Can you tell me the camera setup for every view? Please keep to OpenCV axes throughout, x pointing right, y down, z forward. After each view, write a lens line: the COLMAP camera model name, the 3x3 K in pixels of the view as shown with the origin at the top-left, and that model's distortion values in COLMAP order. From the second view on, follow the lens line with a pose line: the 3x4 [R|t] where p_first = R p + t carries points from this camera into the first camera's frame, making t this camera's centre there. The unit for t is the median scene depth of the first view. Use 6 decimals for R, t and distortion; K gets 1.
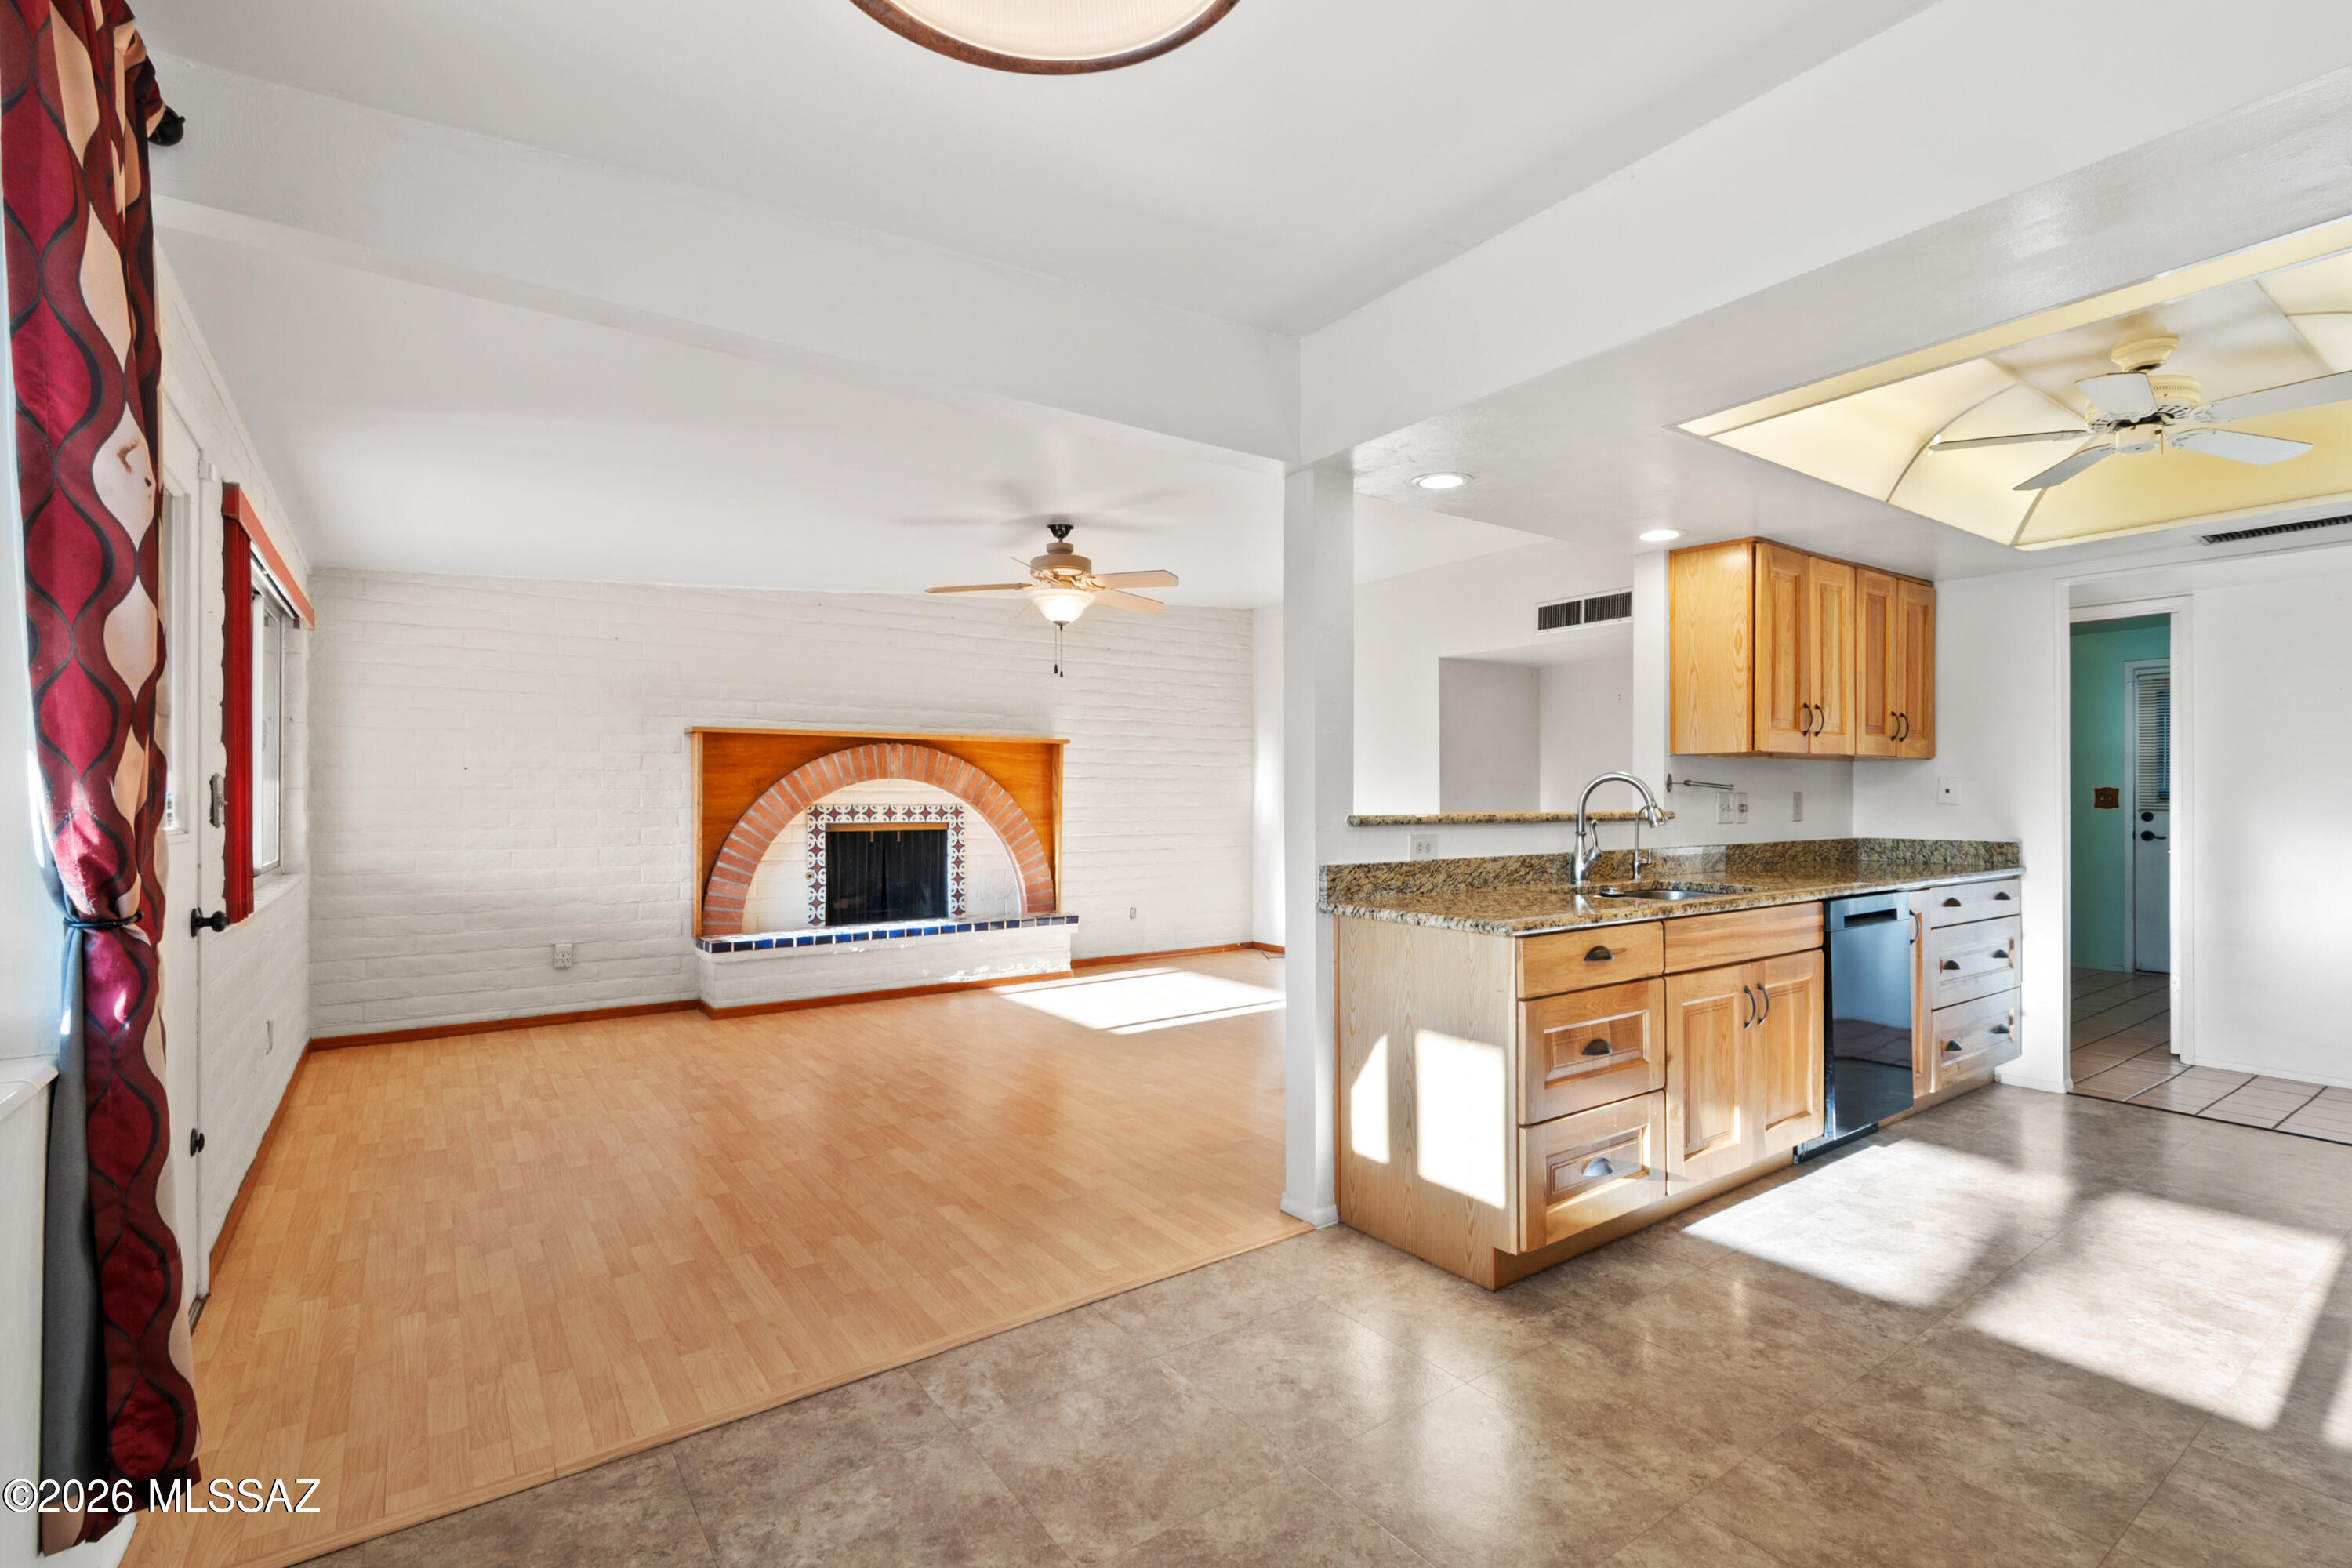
lens RADIAL K [[1056.4, 0, 1183.2], [0, 1056.4, 792.0], [0, 0, 1]] dist [0.008681, -0.005055]
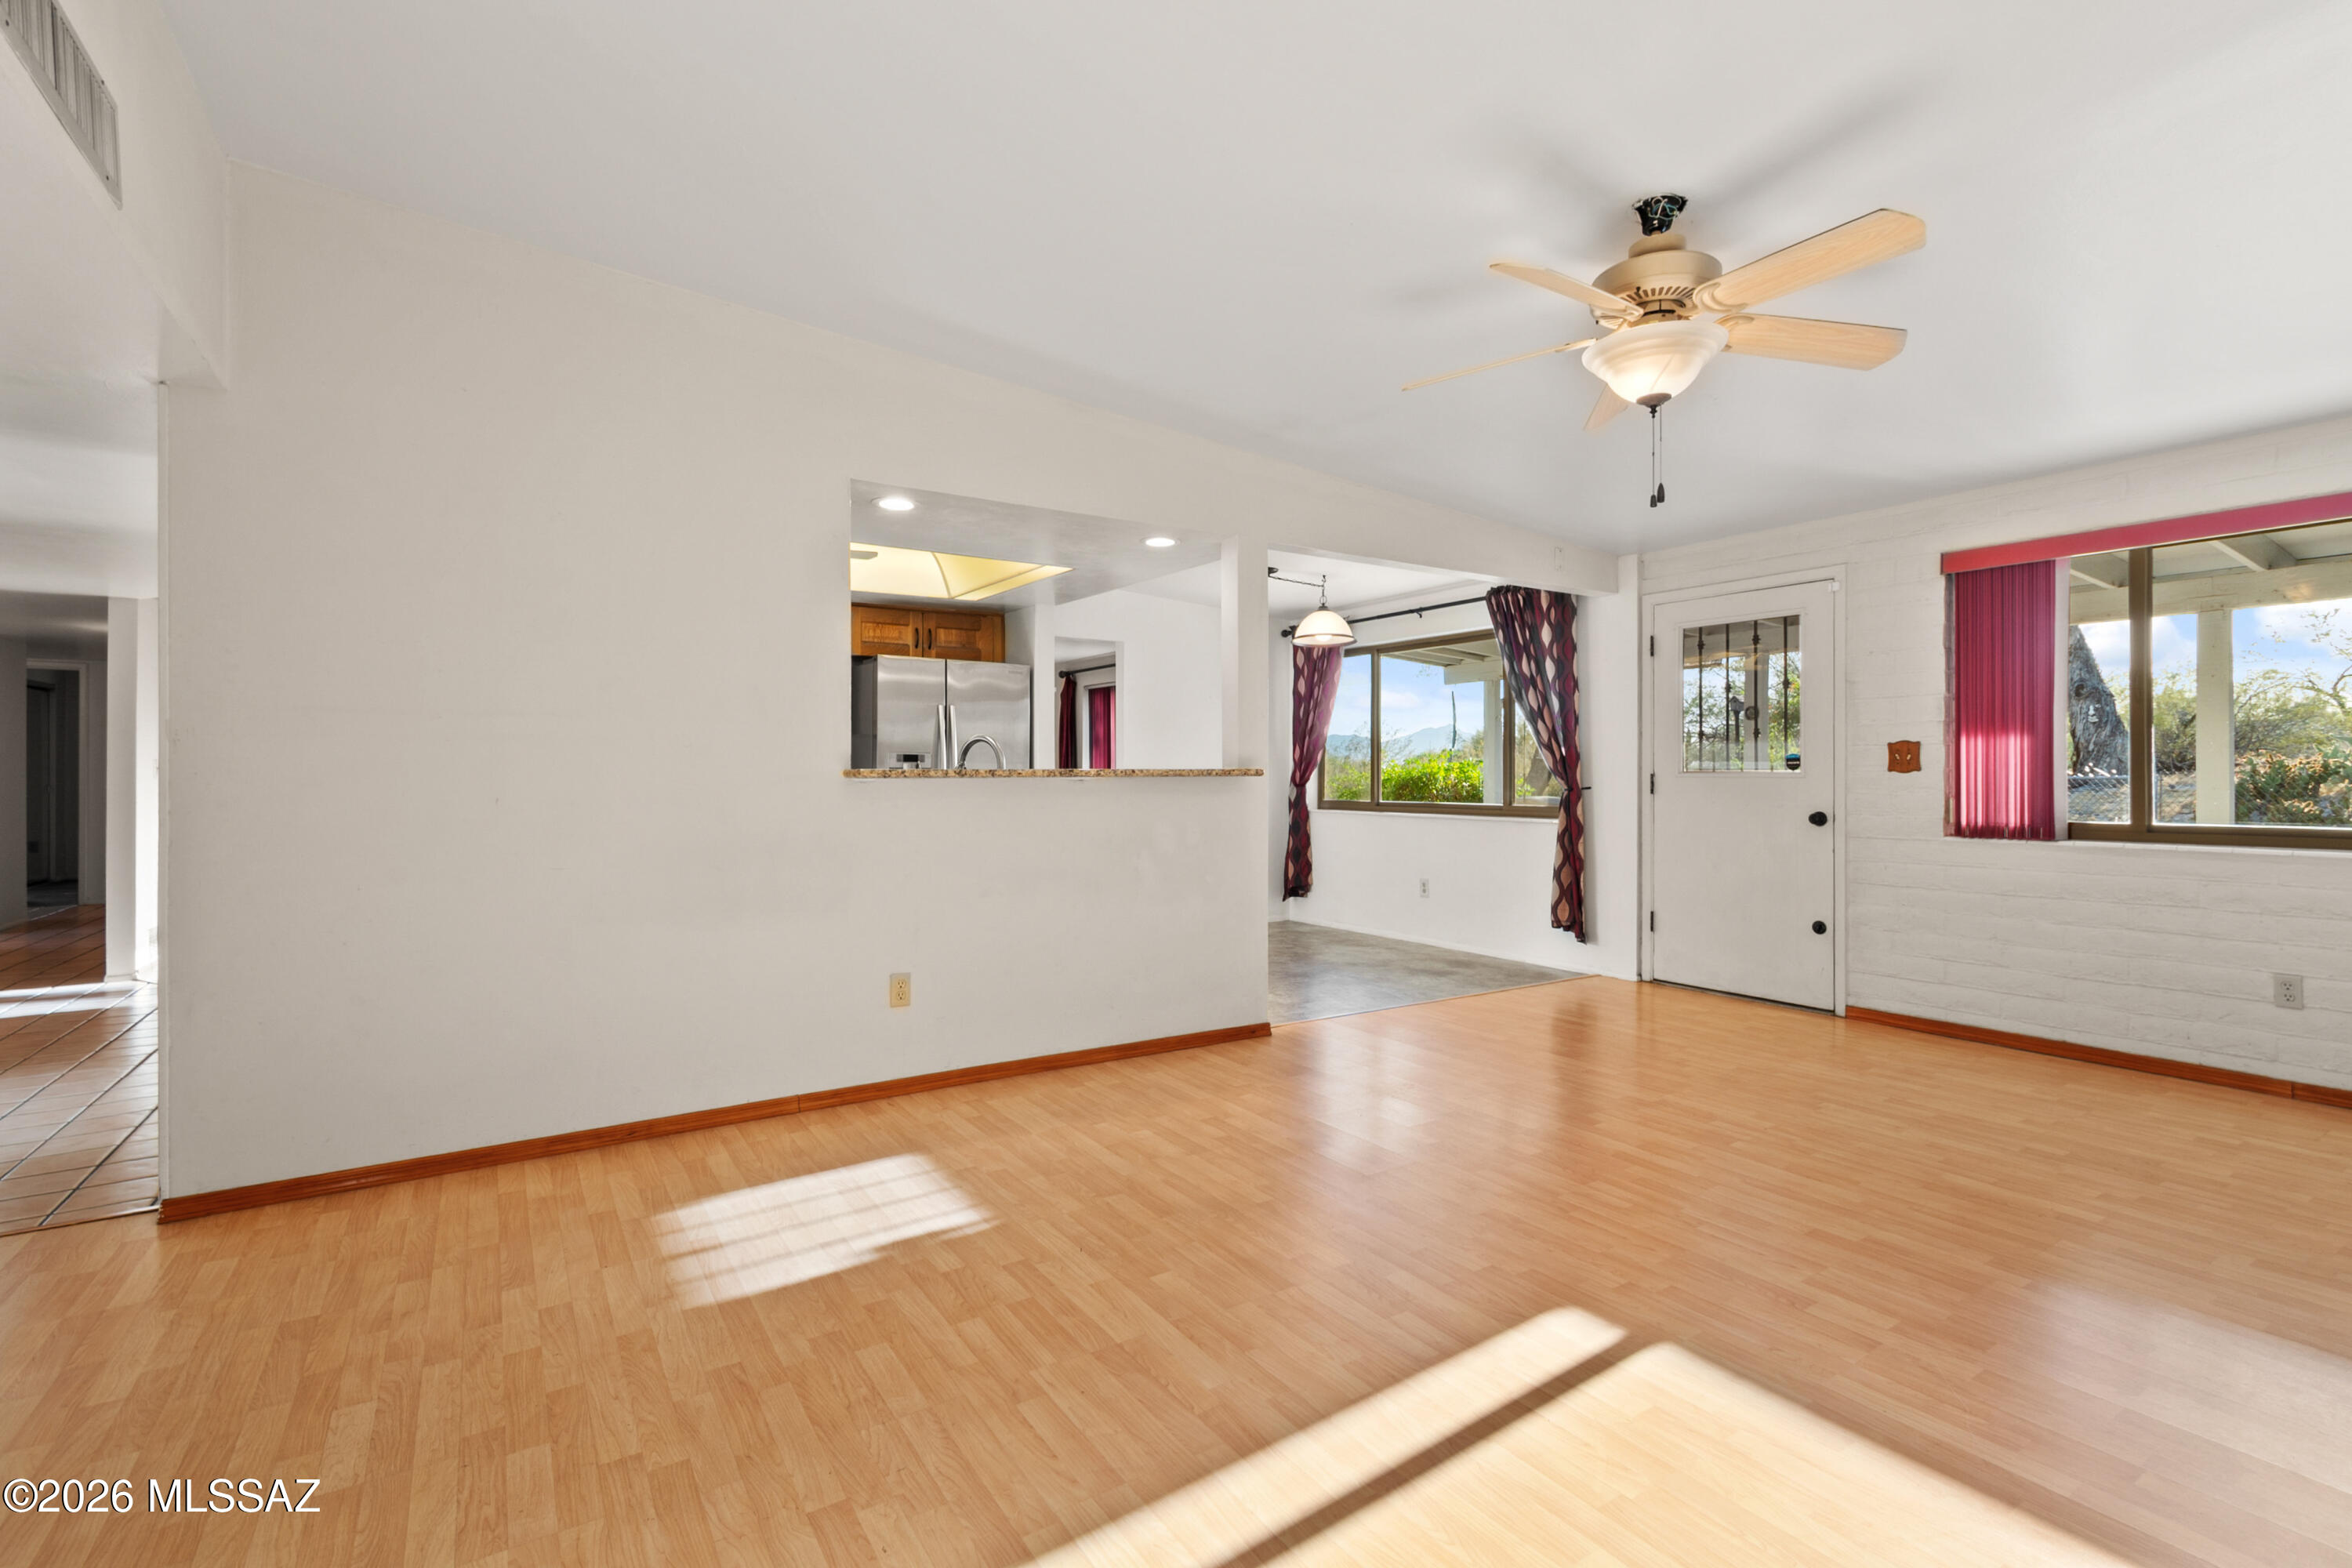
lens RADIAL K [[1056.4, 0, 1177.6], [0, 1056.4, 774.4], [0, 0, 1]] dist [0.008681, -0.005055]
pose [[-0.998560, 0.002466, 0.053598, 0.113467], [0.002134, 0.999978, -0.006250, 0.028880], [-0.053612, -0.006127, -0.998543, 1.949587]]
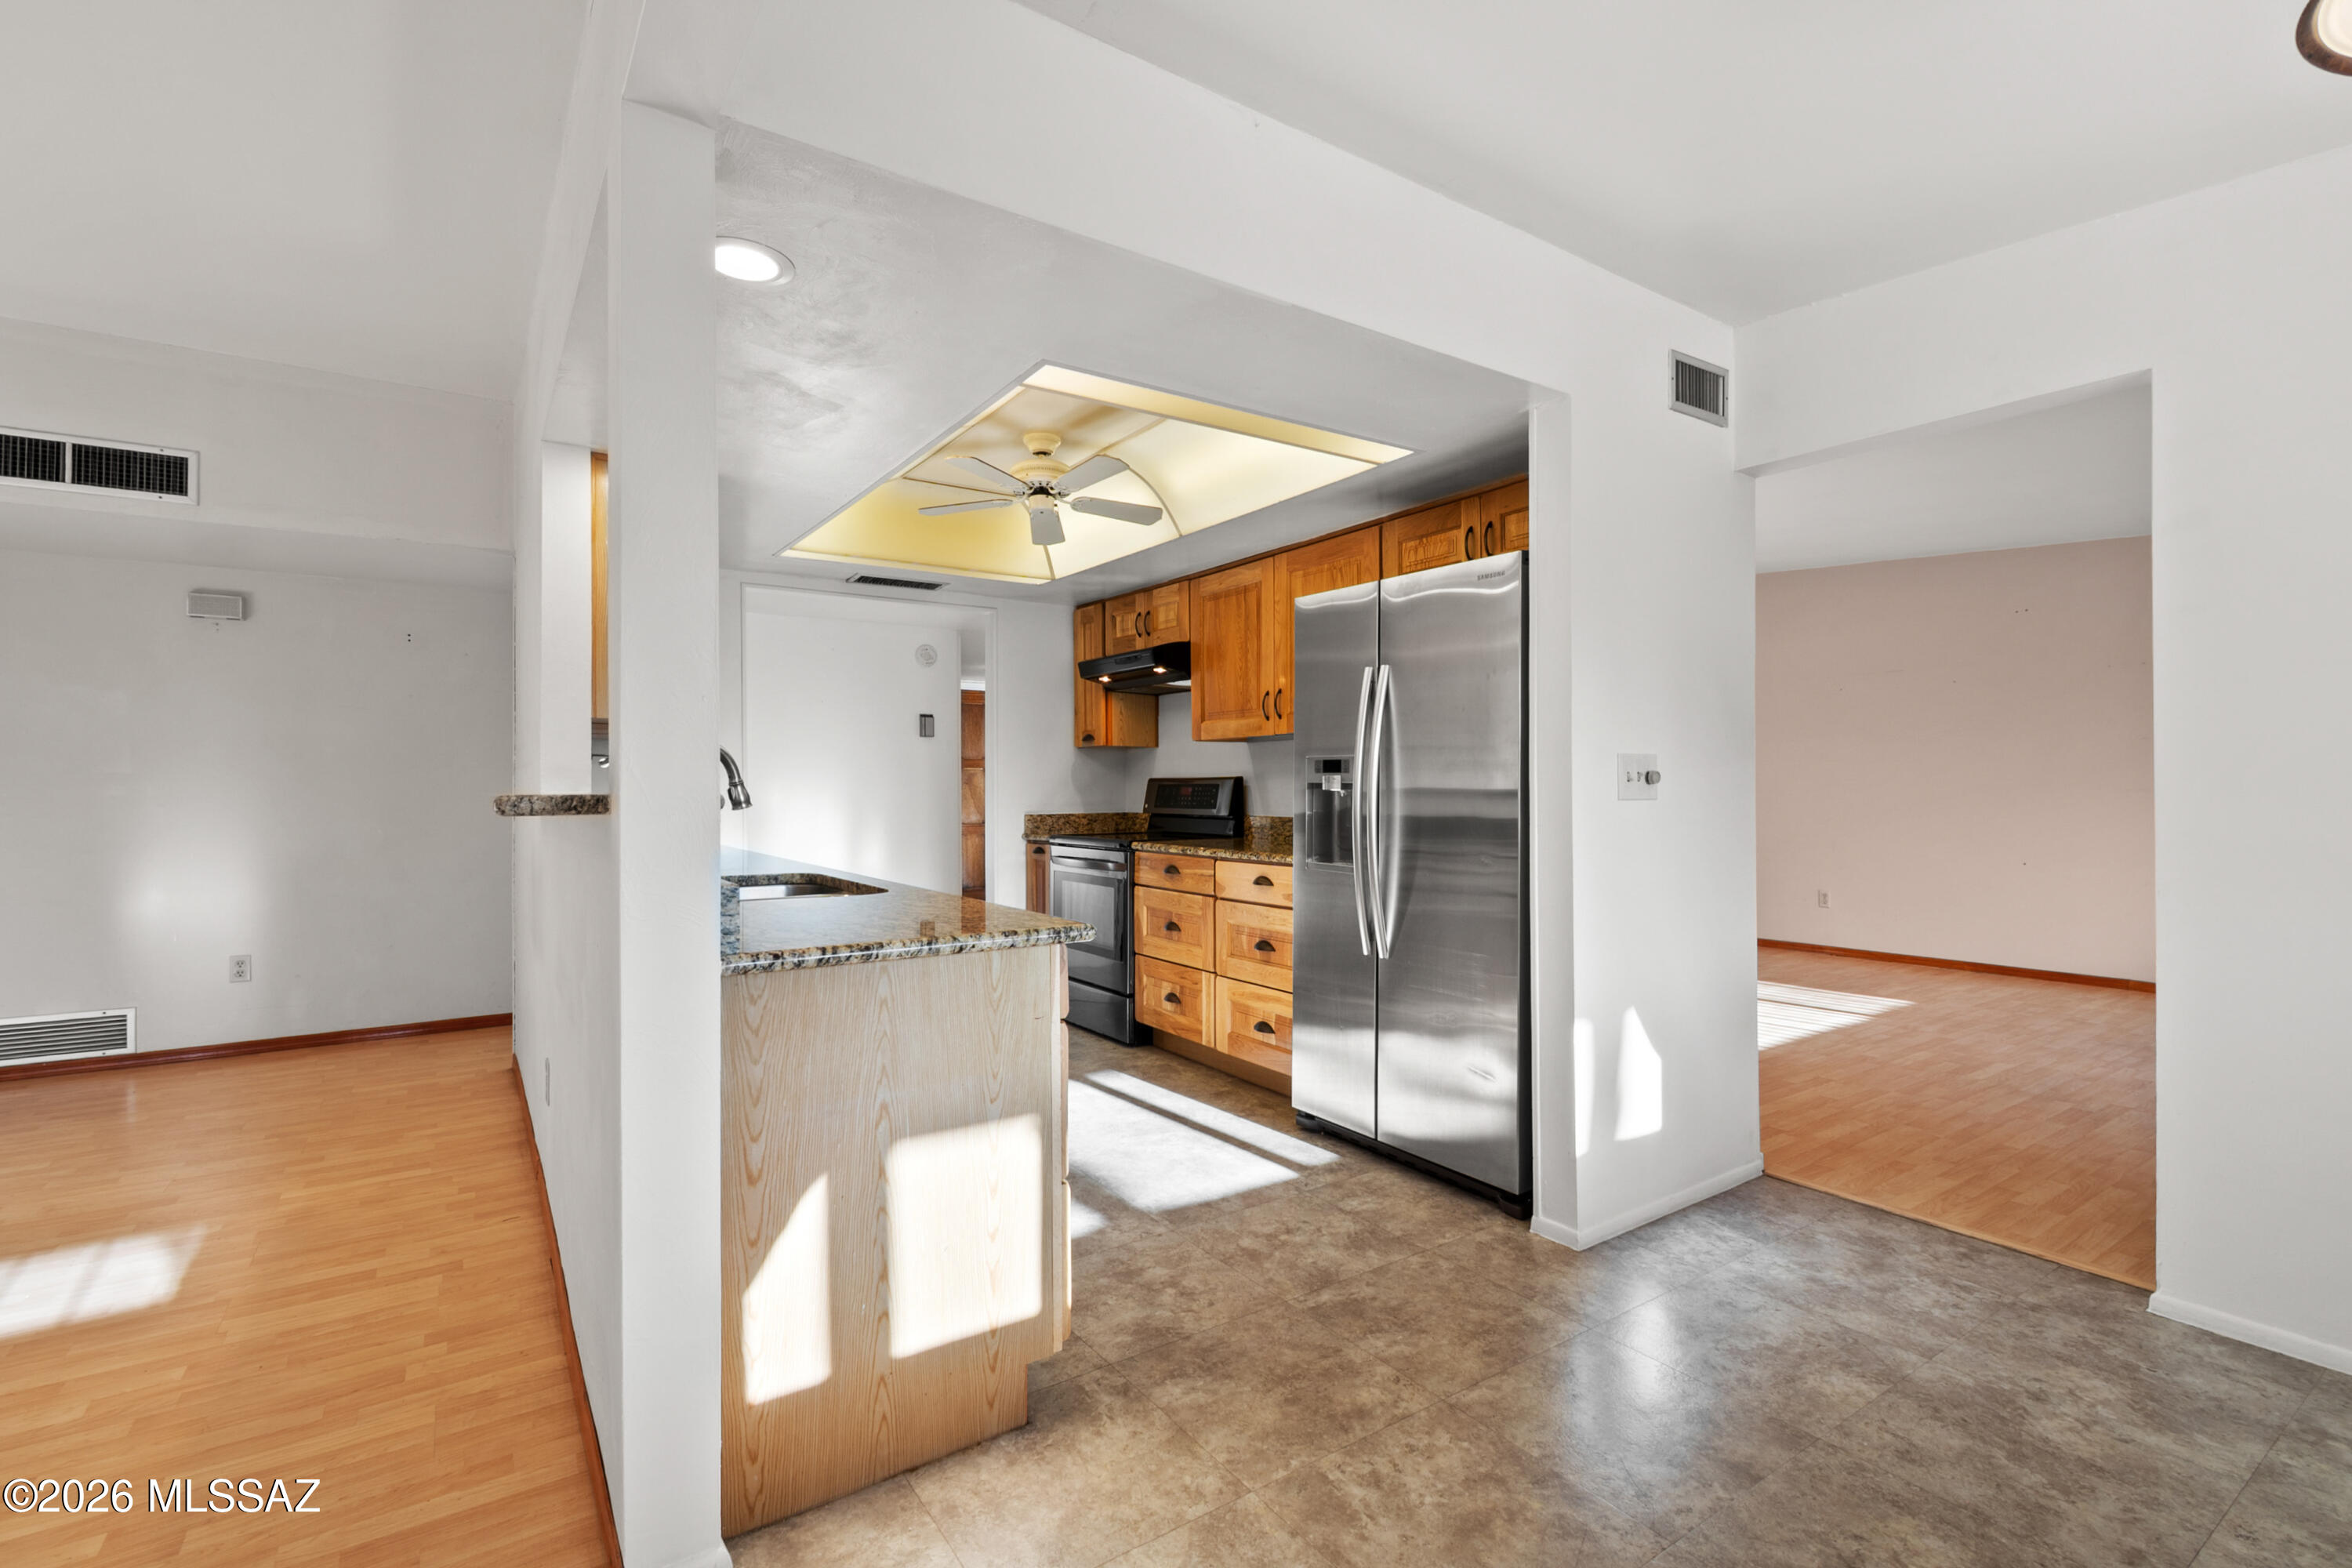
lens RADIAL K [[1056.4, 0, 1179.1], [0, 1056.4, 780.3], [0, 0, 1]] dist [0.008681, -0.005055]
pose [[0.030829, 0.004036, 0.999517, -0.296017], [0.000919, 0.999991, -0.004067, 0.013497], [-0.999524, 0.001044, 0.030825, 0.568478]]
